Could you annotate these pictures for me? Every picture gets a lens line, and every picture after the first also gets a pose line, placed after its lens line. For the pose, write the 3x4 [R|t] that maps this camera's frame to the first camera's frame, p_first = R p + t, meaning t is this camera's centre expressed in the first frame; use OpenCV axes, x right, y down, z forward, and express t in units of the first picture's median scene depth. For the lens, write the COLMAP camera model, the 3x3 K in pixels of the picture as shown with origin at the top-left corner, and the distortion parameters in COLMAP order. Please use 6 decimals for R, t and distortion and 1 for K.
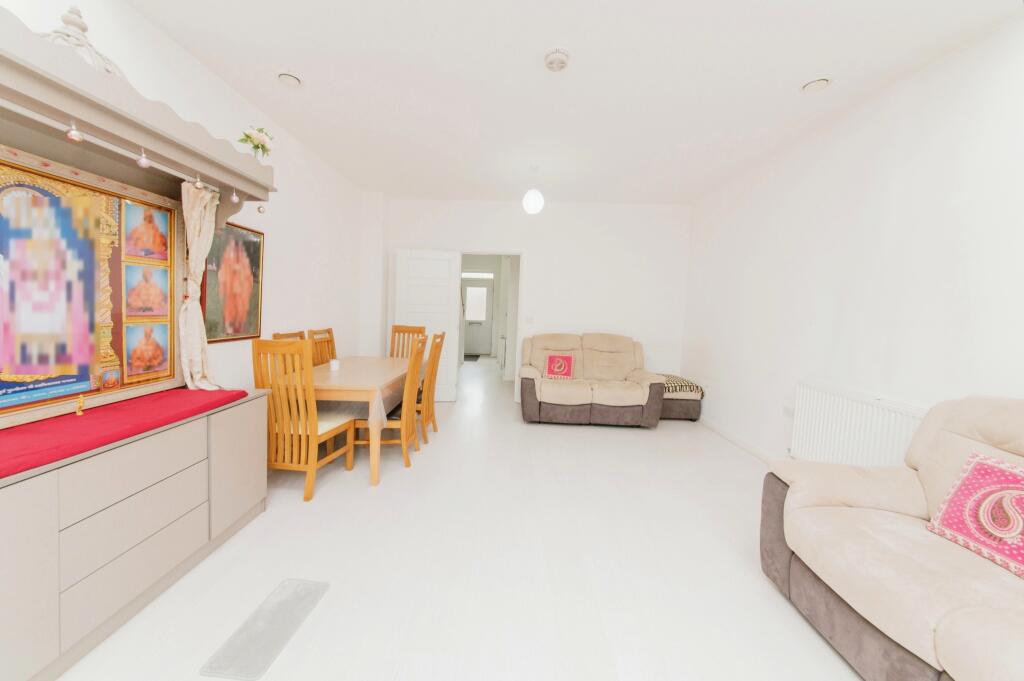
lens RADIAL K [[378.1, 0, 519.0], [0, 378.1, 342.8], [0, 0, 1]] dist [-0.001418, -0.000075]
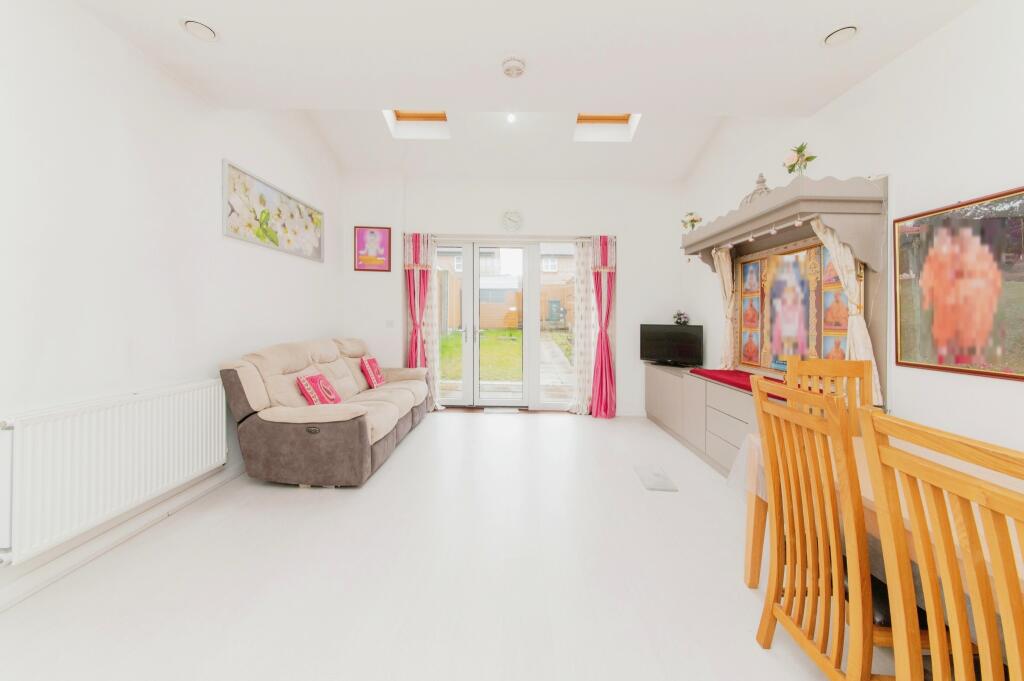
lens RADIAL K [[378.1, 0, 519.0], [0, 378.1, 342.8], [0, 0, 1]] dist [-0.001418, -0.000075]
pose [[-0.998001, -0.061820, 0.013119, 0.047090], [-0.059029, 0.986016, 0.155846, -0.175300], [-0.022570, 0.154760, -0.987694, 2.478185]]
